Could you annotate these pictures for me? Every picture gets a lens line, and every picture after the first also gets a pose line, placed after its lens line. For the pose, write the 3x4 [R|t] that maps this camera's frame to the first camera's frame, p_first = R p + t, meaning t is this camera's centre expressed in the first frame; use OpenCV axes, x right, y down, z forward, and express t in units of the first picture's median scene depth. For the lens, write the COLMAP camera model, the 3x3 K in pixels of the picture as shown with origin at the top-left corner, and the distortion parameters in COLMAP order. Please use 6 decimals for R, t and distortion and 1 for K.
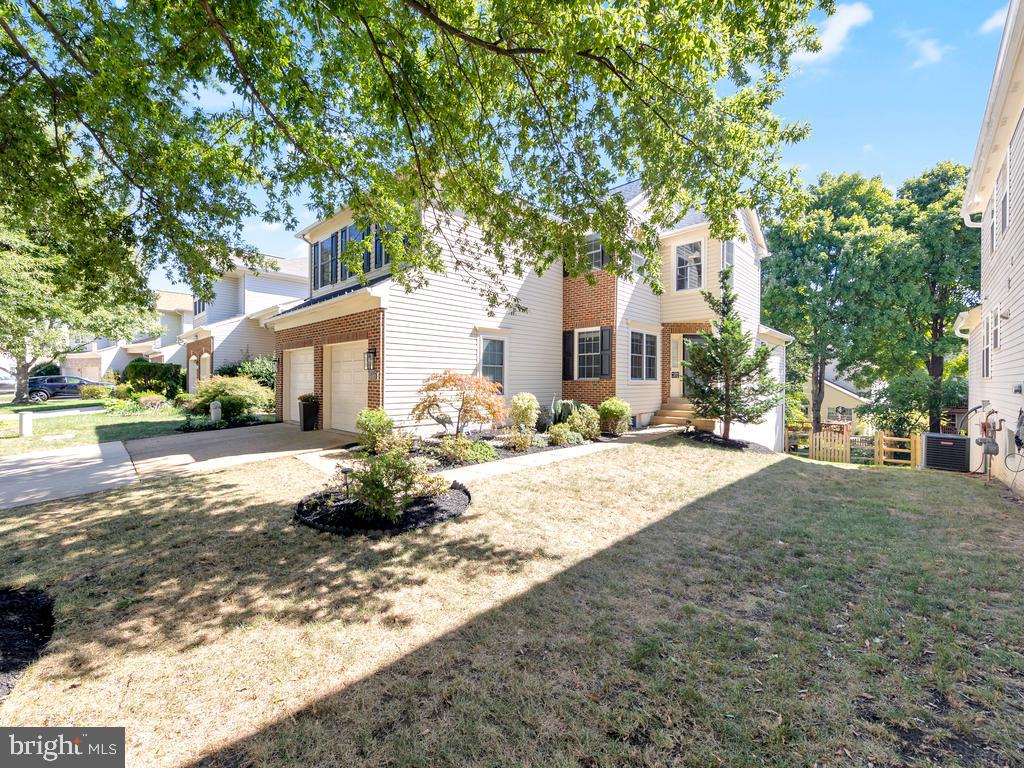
lens RADIAL K [[421.2, 0, 512.1], [0, 421.2, 381.6], [0, 0, 1]] dist [0.007973, -0.002339]
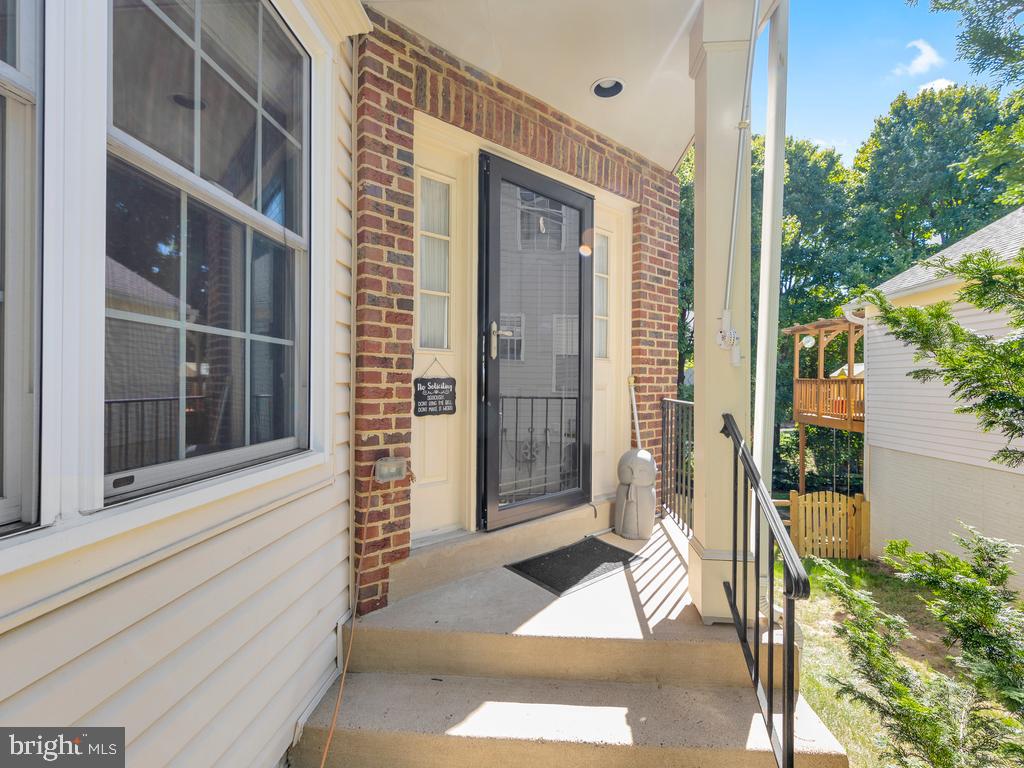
lens RADIAL K [[420.4, 0, 511.4], [0, 420.4, 383.6], [0, 0, 1]] dist [-0.001655, -0.000533]
pose [[0.769982, -0.003013, 0.638058, 0.310529], [0.002611, 0.999995, 0.001571, -0.019801], [-0.638060, 0.000457, 0.769986, 0.869995]]
